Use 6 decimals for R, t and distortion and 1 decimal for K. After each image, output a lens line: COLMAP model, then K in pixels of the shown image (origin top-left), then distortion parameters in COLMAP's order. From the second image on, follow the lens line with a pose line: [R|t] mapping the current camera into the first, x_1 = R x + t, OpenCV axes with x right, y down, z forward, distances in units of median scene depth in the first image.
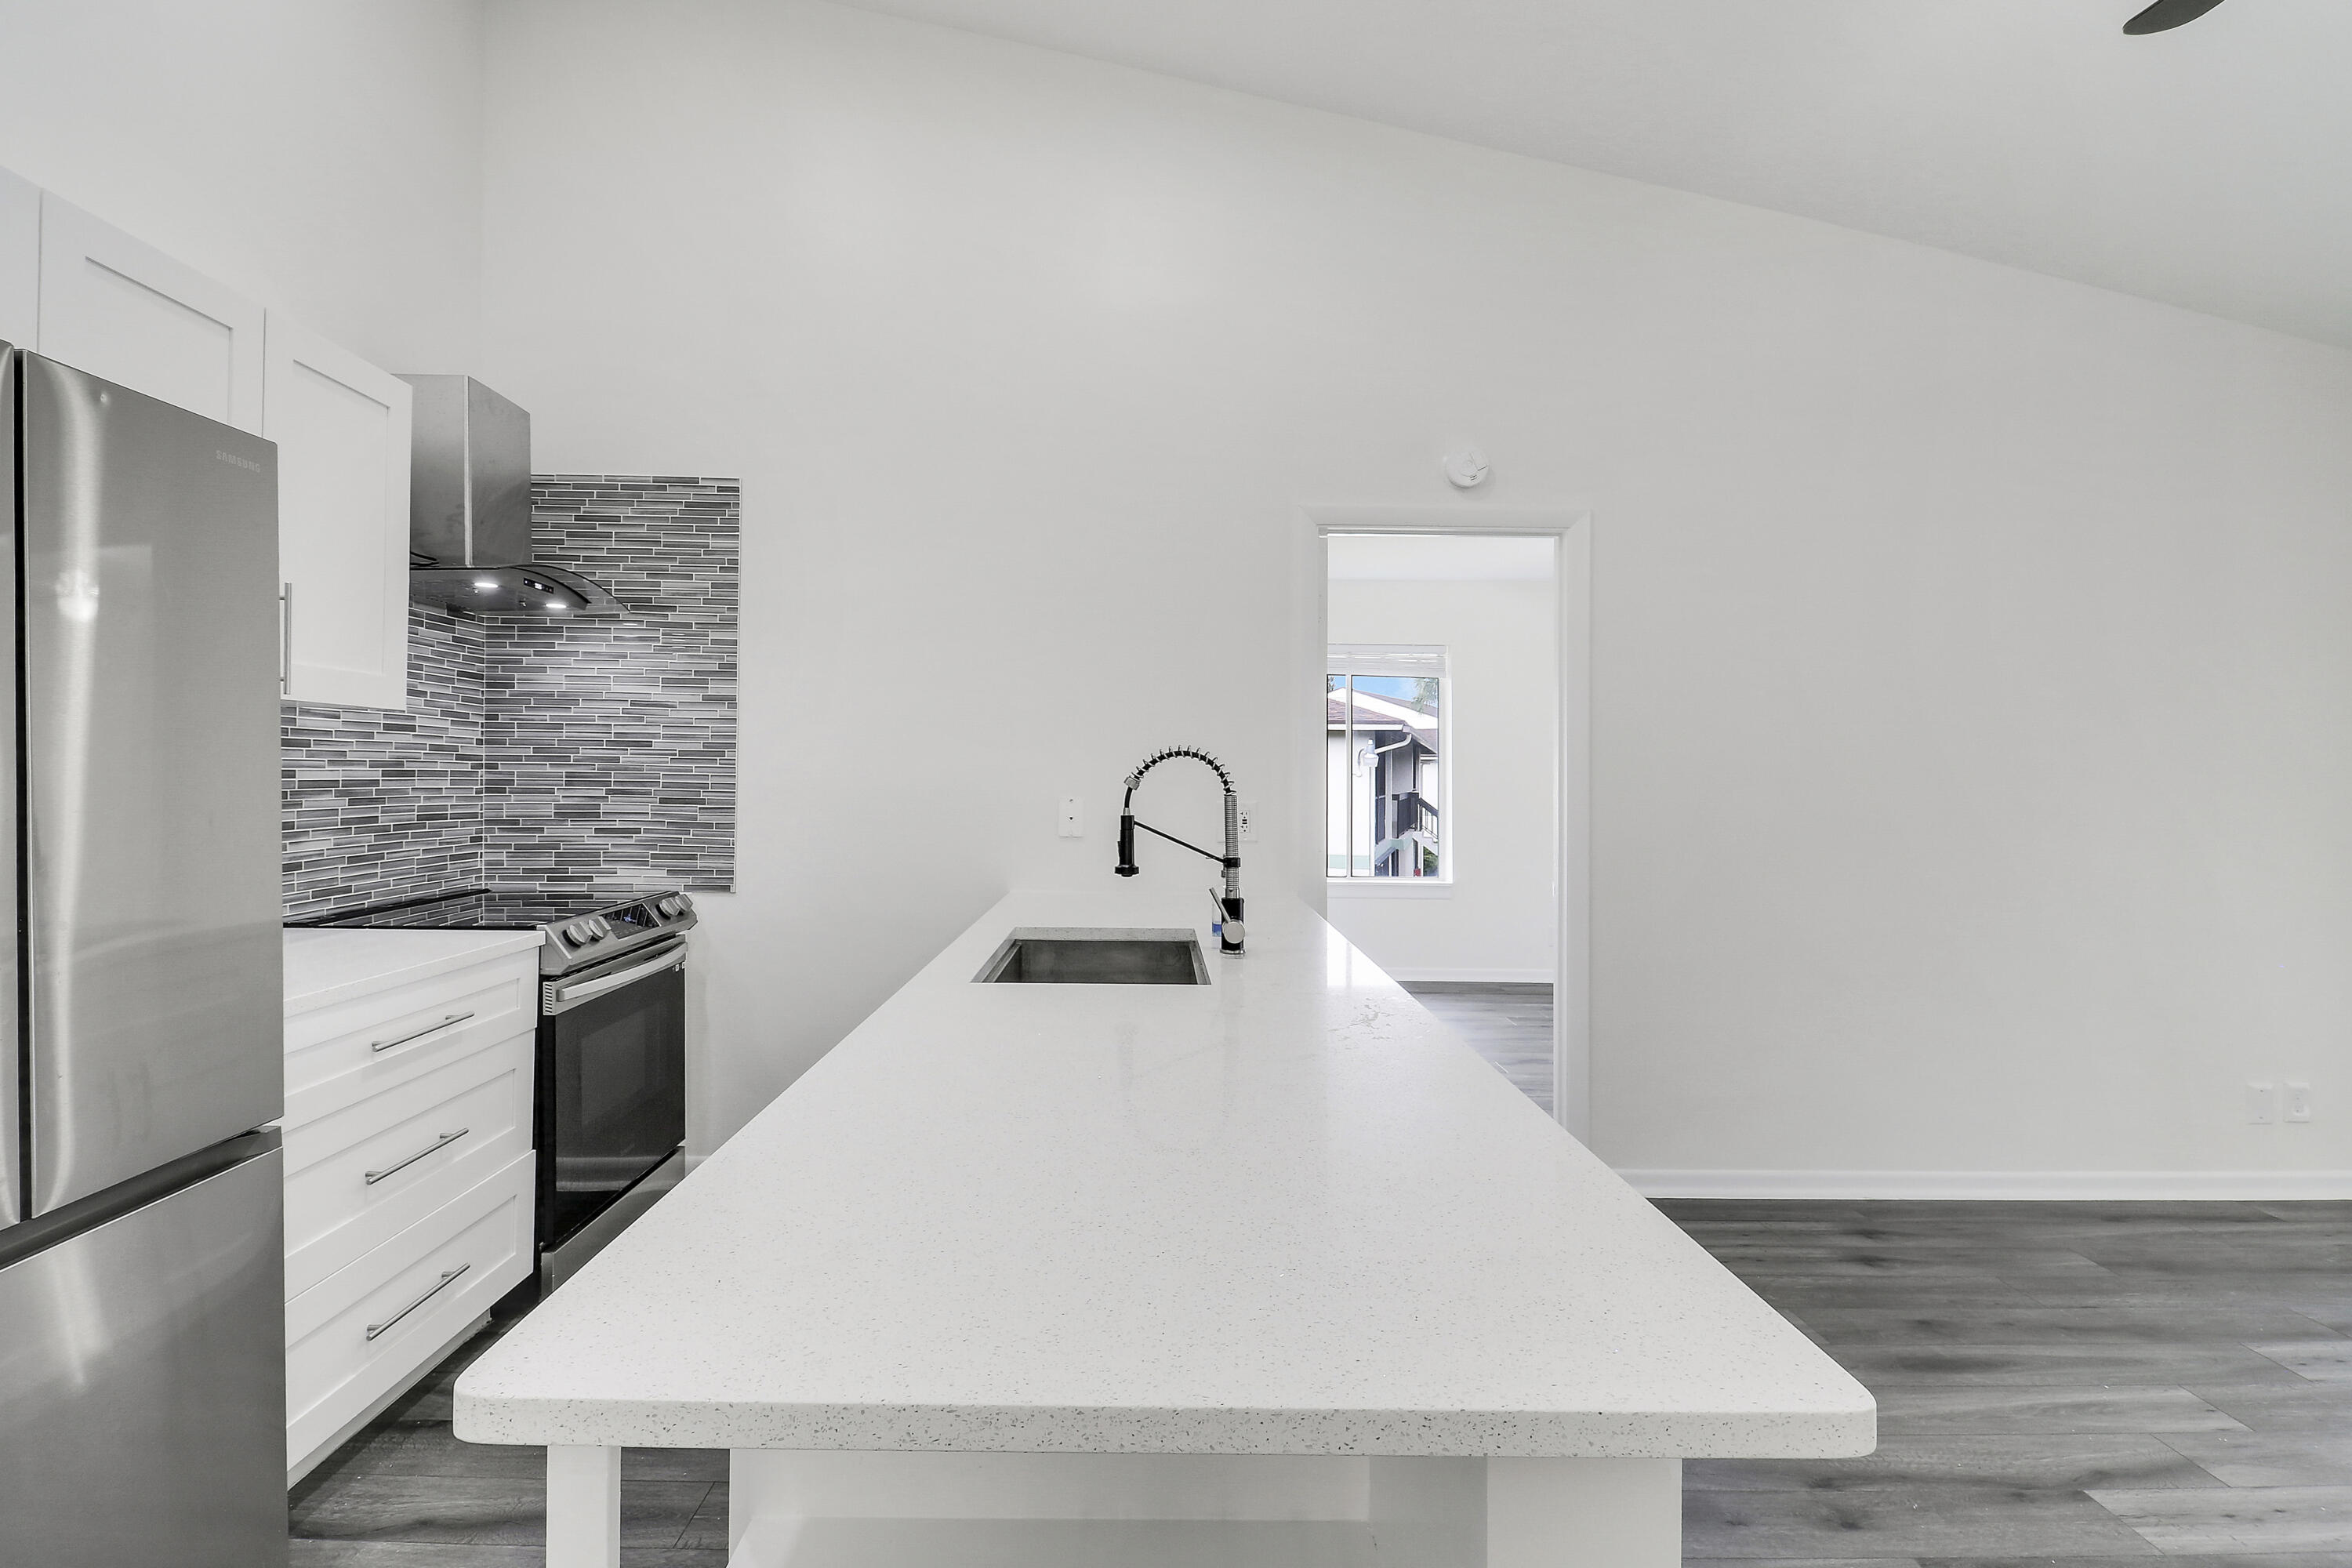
lens RADIAL K [[1158.1, 0, 1145.1], [0, 1158.1, 770.1], [0, 0, 1]] dist [0.019751, -0.017089]
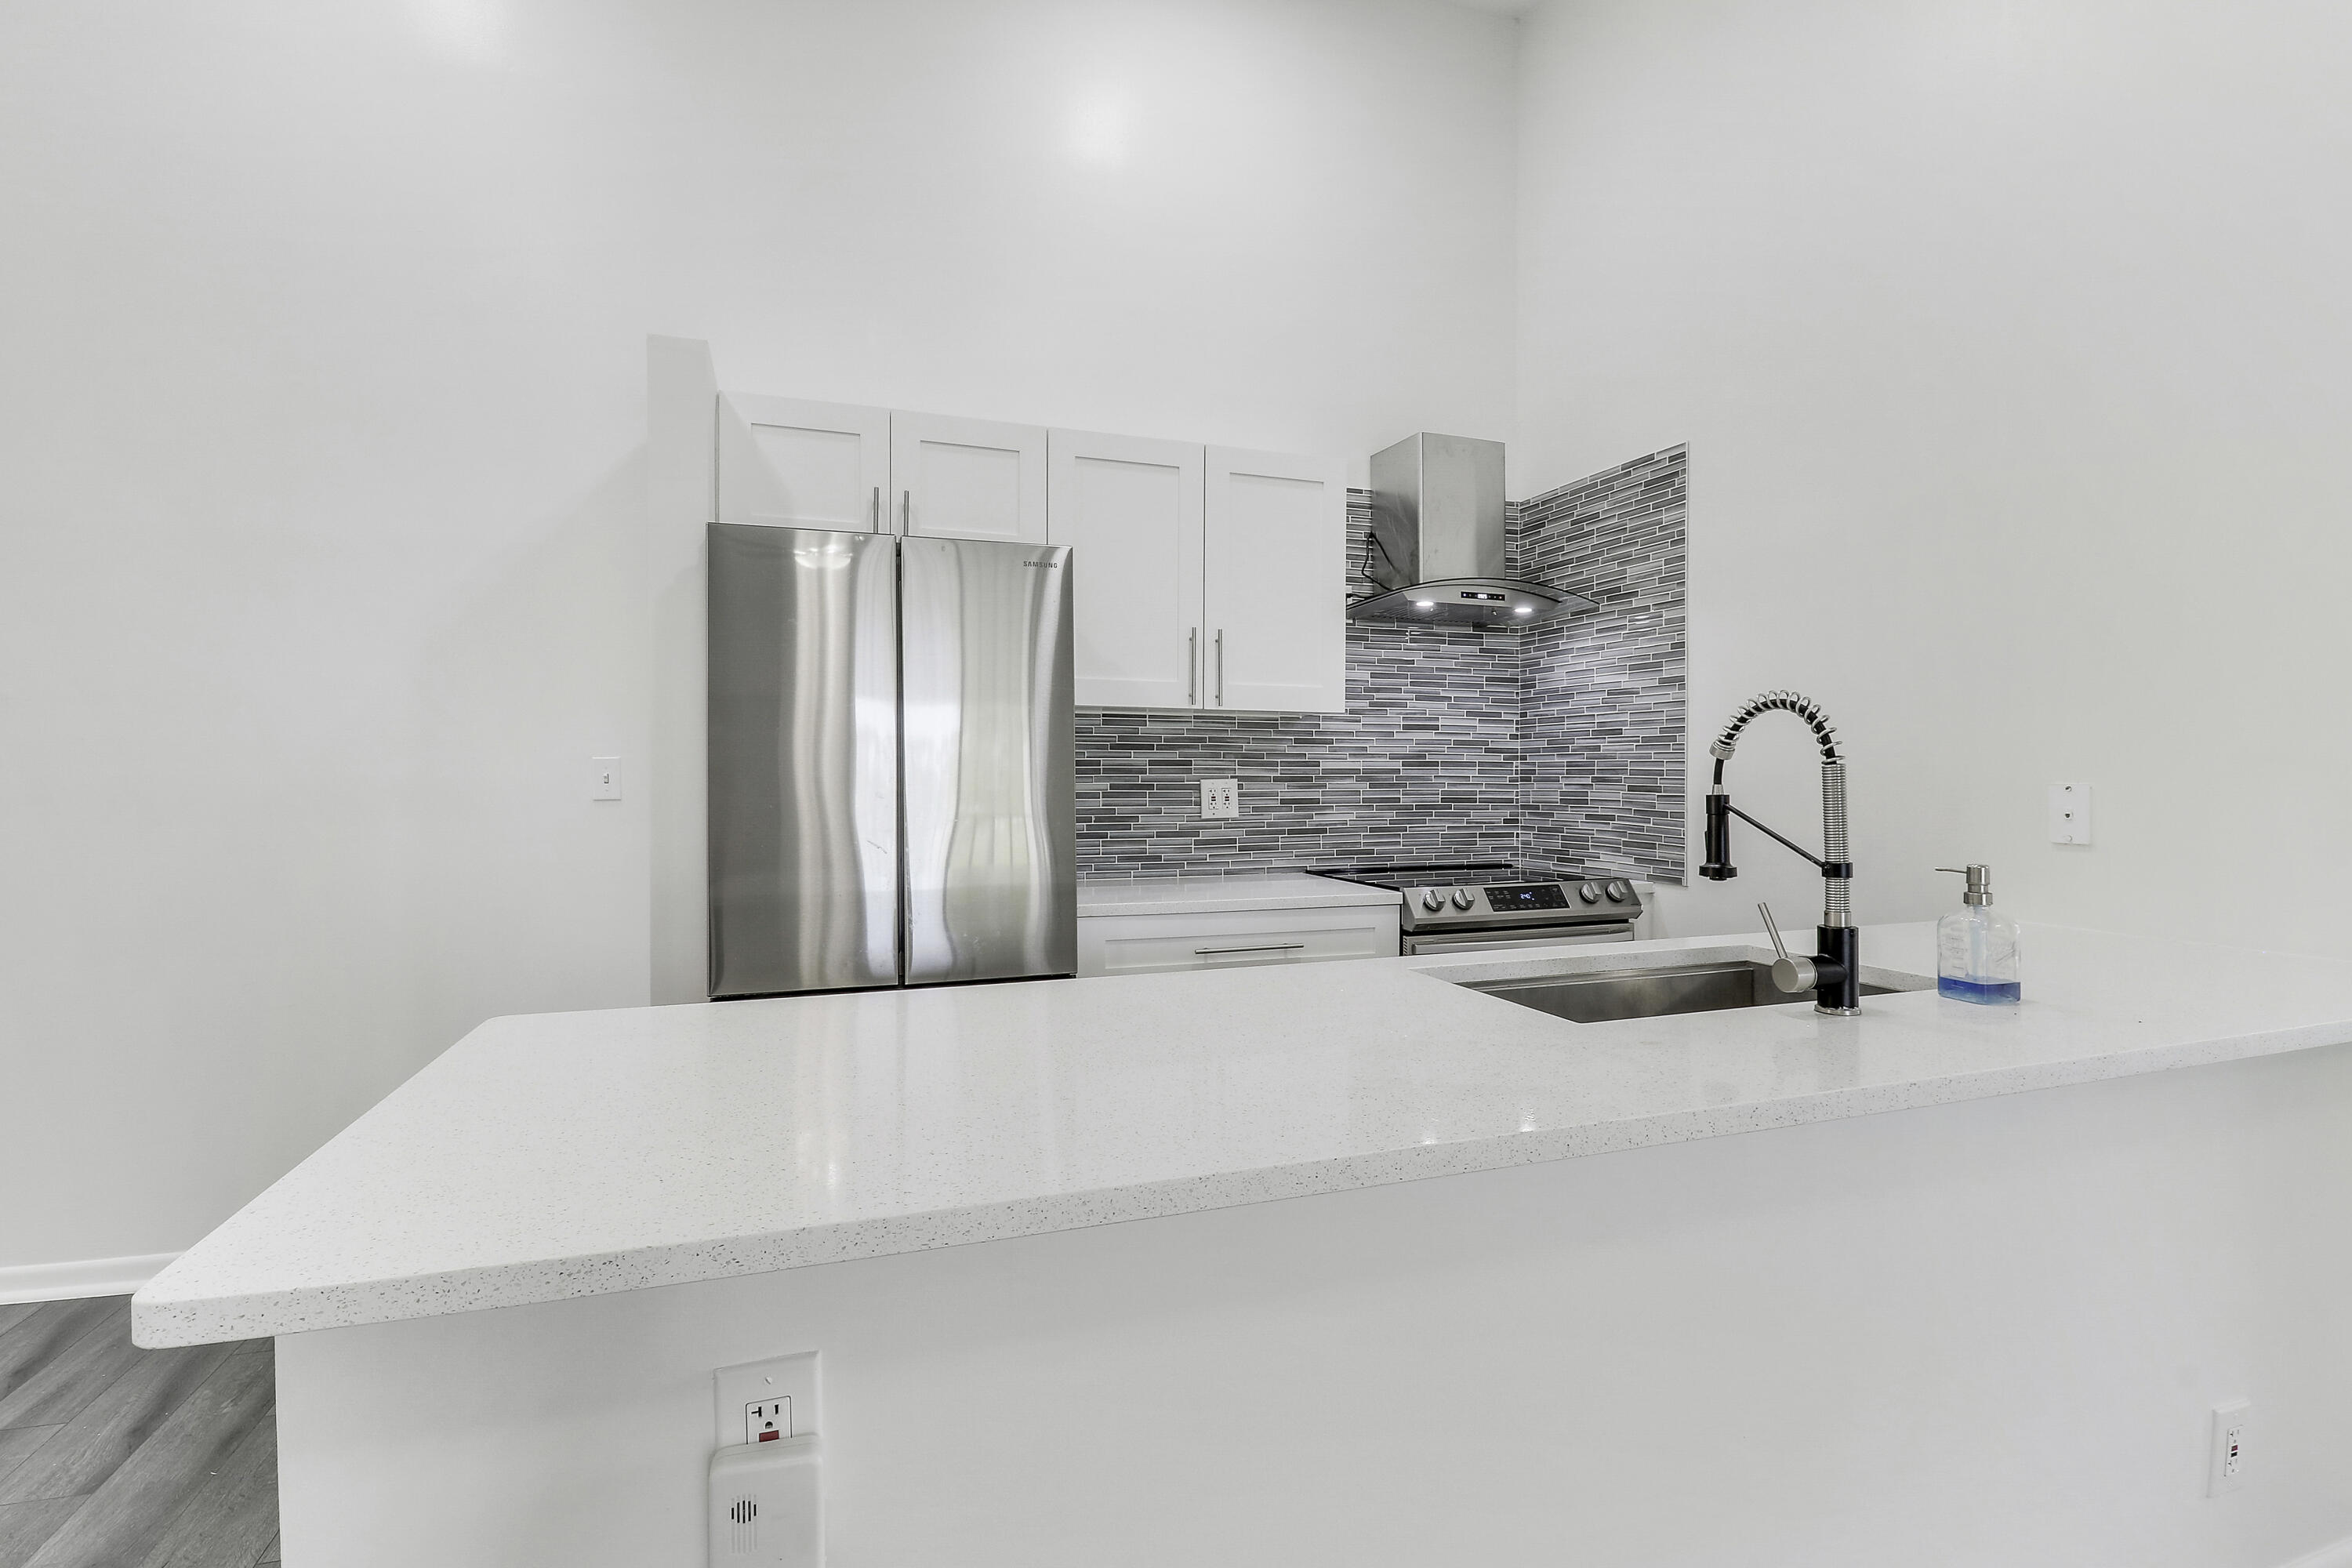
lens RADIAL K [[1129.8, 0, 1176.0], [0, 1129.8, 784.0], [0, 0, 1]] dist [0.018051, -0.025224]
pose [[0.333845, -0.002811, -0.942624, 0.374548], [0.006027, 0.999981, -0.000848, 0.021590], [0.942609, -0.005398, 0.333856, 0.313442]]
